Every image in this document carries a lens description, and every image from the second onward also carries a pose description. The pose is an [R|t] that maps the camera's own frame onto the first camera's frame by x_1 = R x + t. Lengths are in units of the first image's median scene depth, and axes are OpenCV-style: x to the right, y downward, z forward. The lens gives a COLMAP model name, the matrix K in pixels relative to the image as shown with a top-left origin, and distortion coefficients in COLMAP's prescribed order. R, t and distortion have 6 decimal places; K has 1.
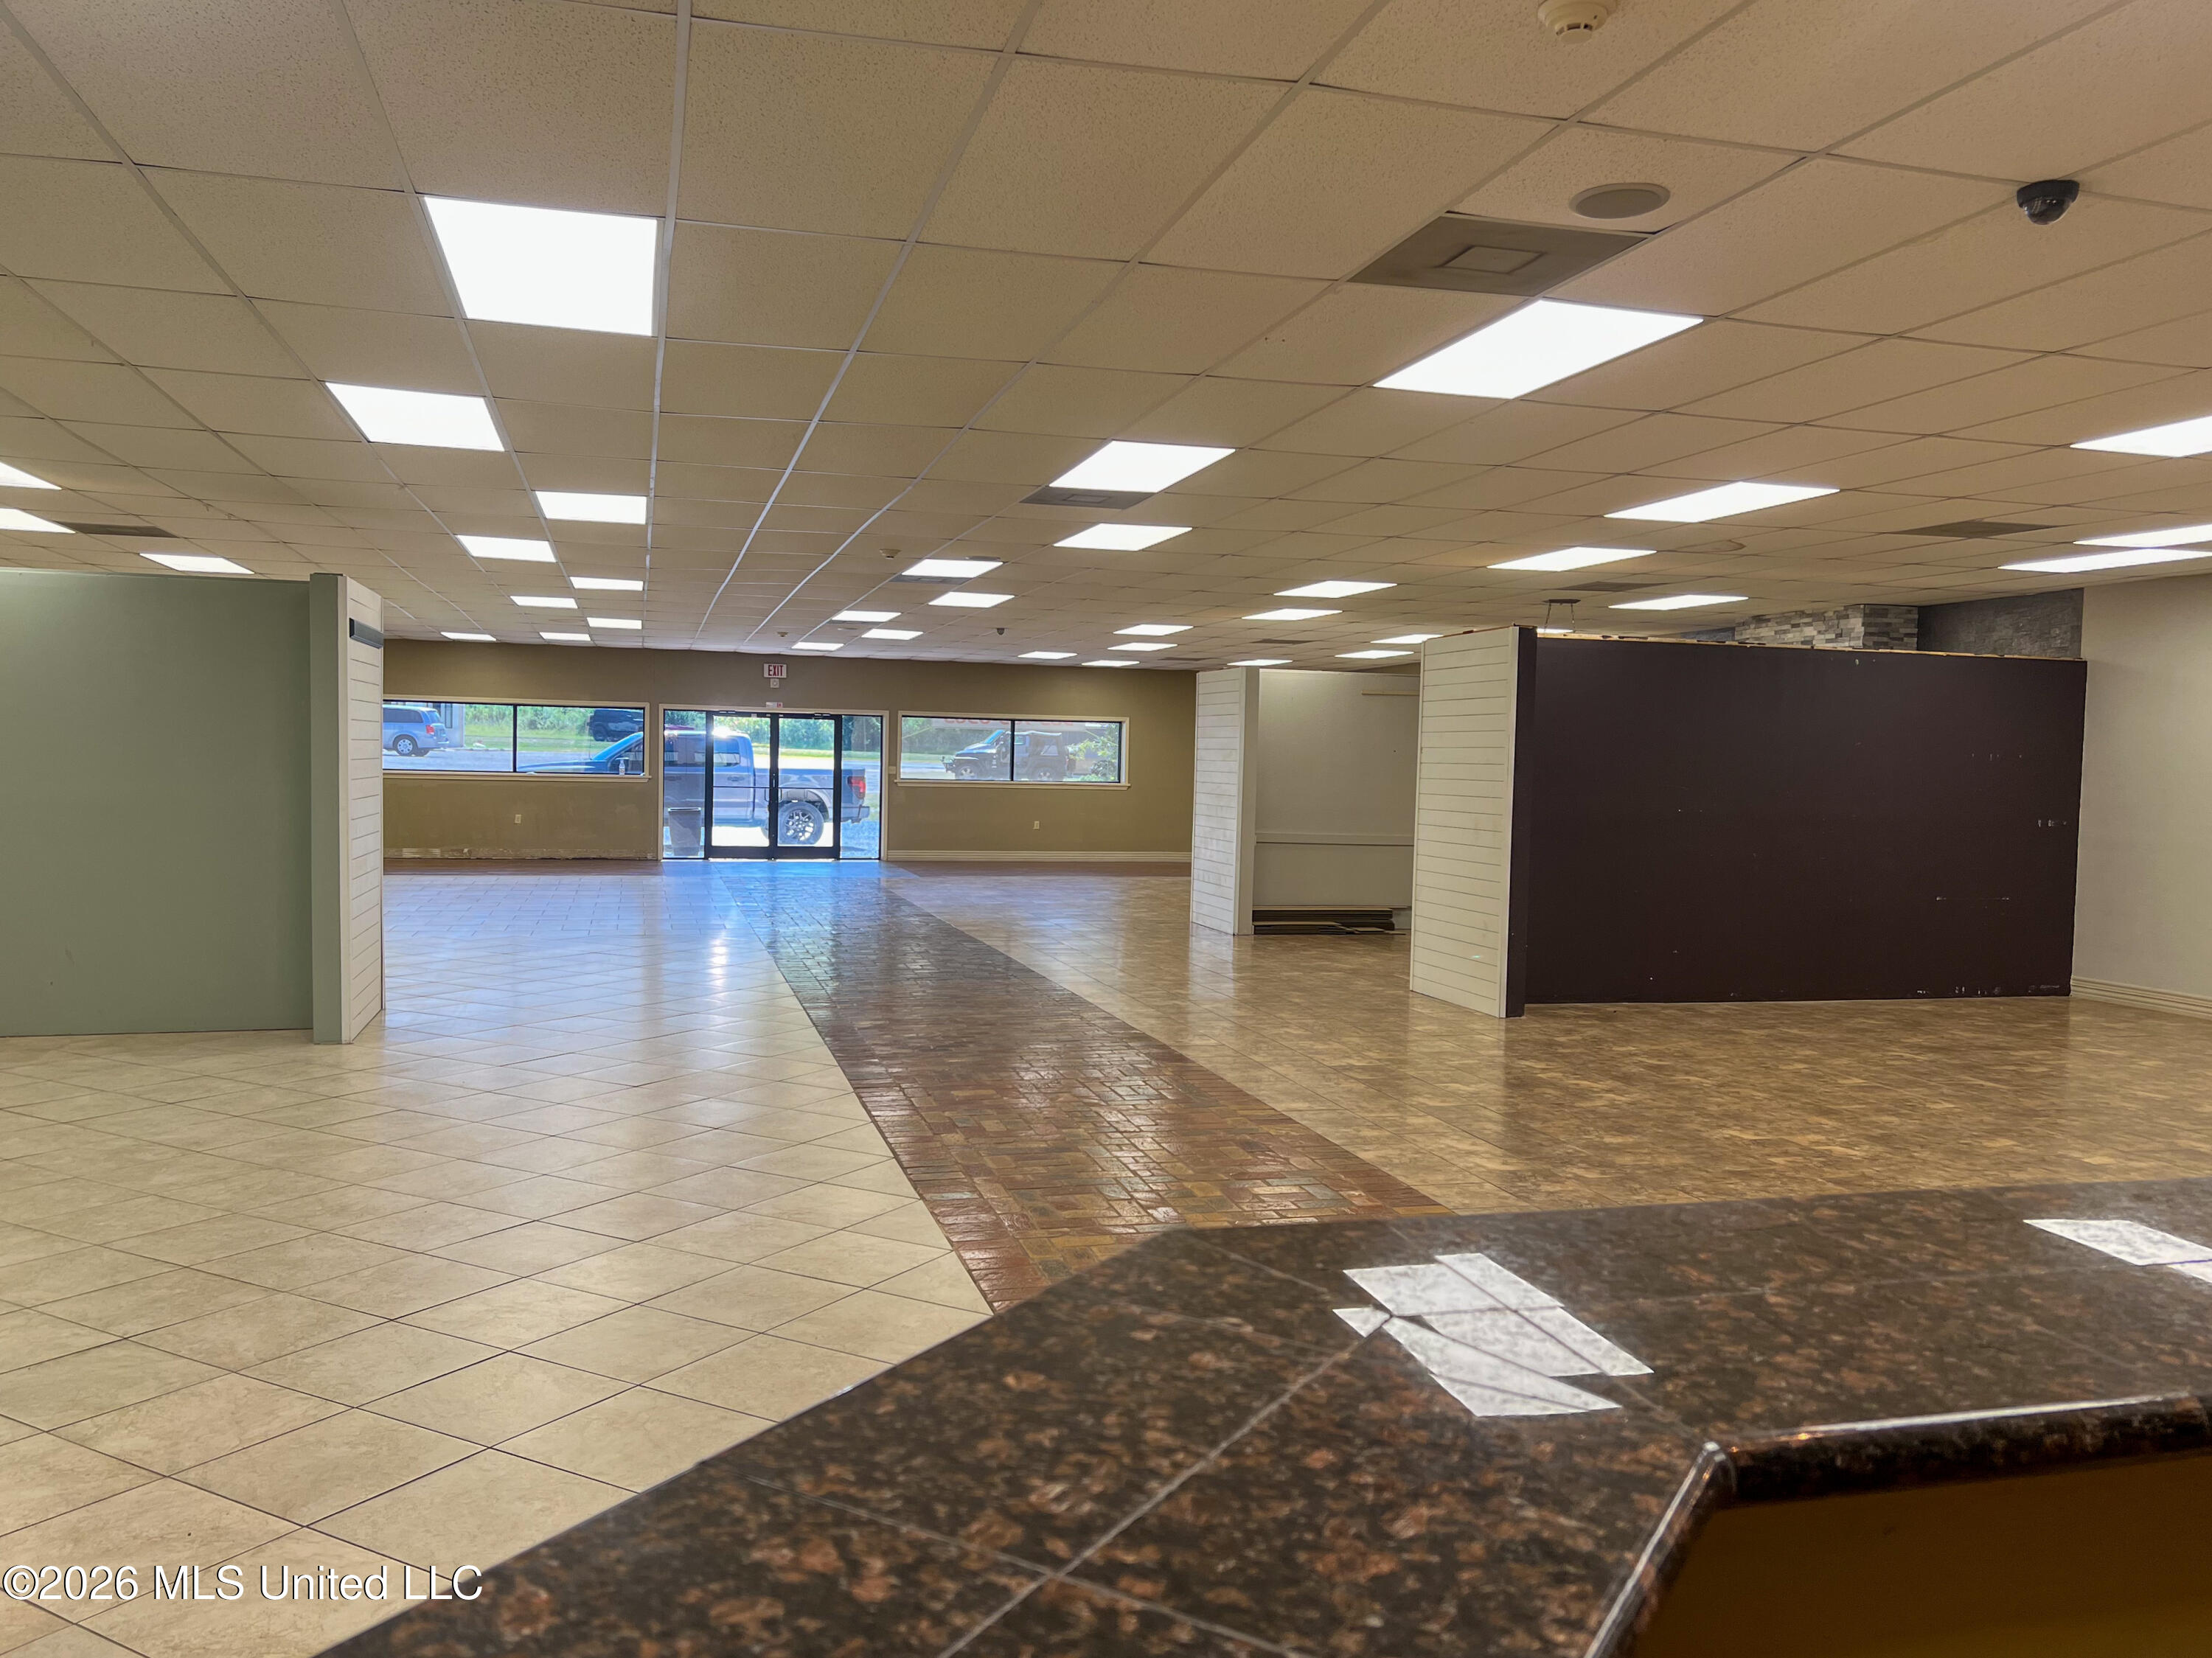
lens RADIAL K [[1657.5, 0, 1084.3], [0, 1657.5, 855.7], [0, 0, 1]] dist [0.059491, -0.054051]
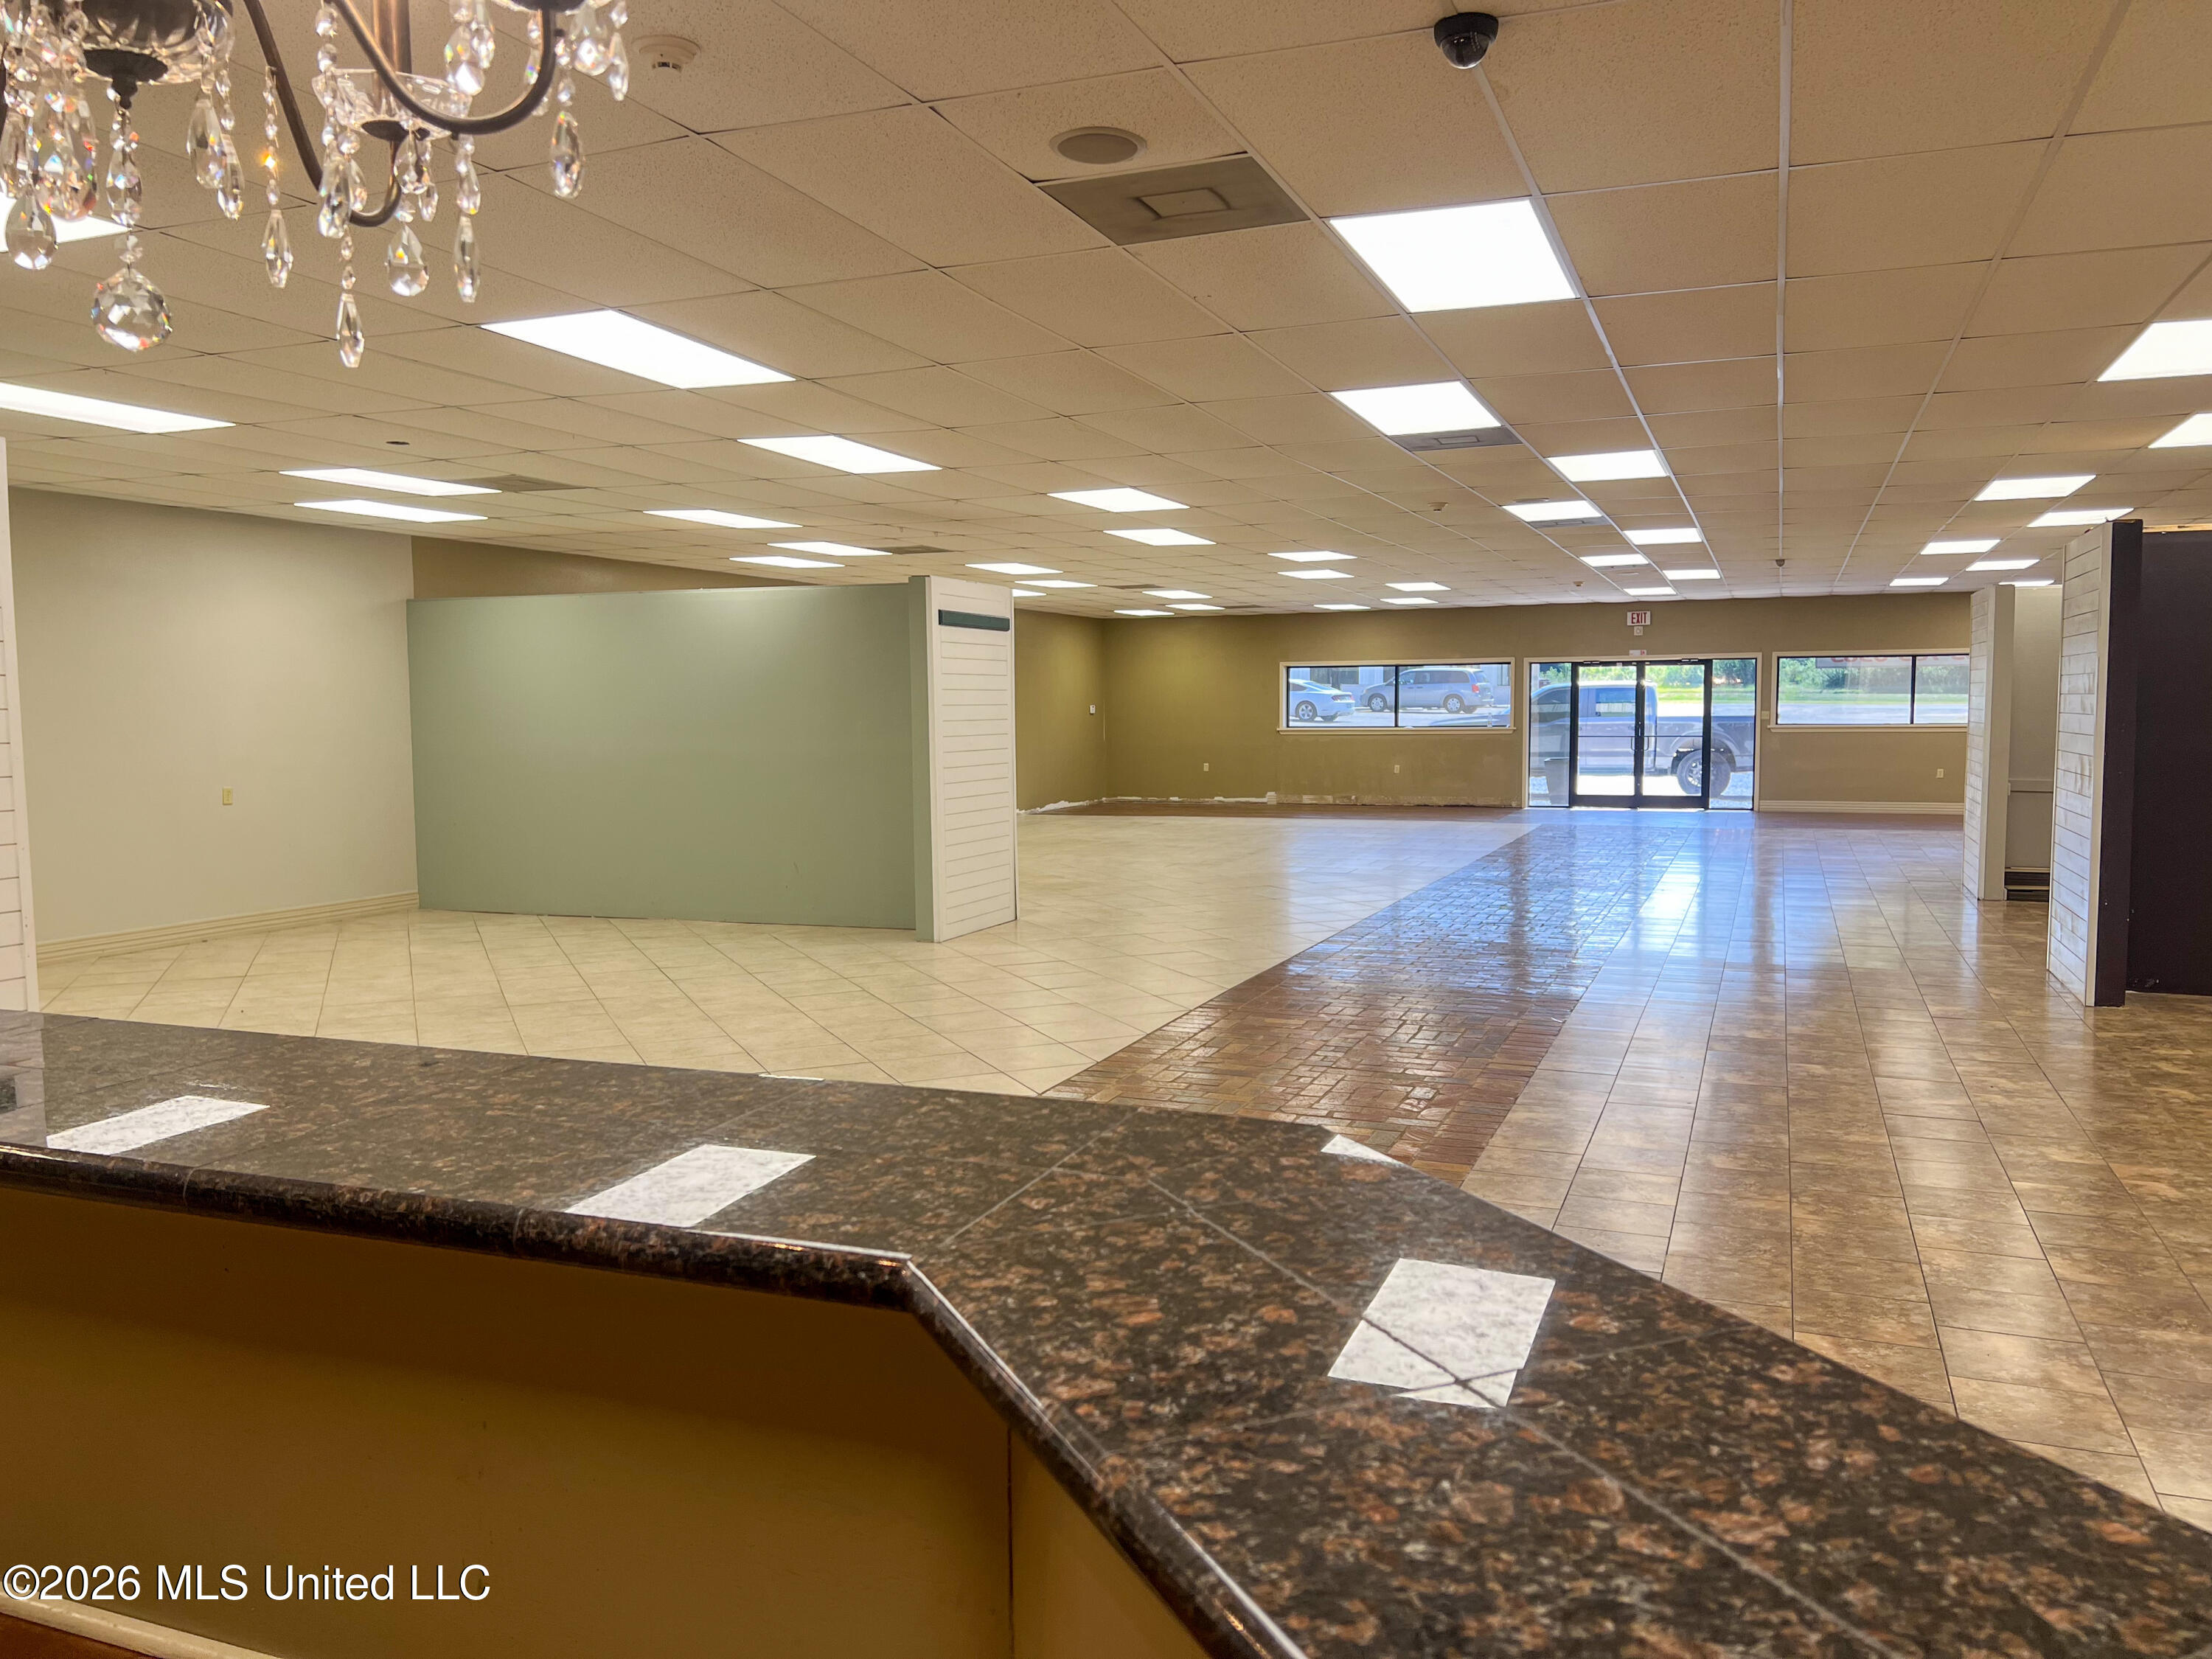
lens RADIAL K [[1617.6, 0, 1106.0], [0, 1617.6, 829.5], [0, 0, 1]] dist [0.077545, -0.201068]
pose [[0.790510, 0.017787, -0.612191, 0.158486], [-0.009261, 0.999811, 0.017090, 0.001162], [0.612379, -0.007840, 0.790525, 0.036604]]
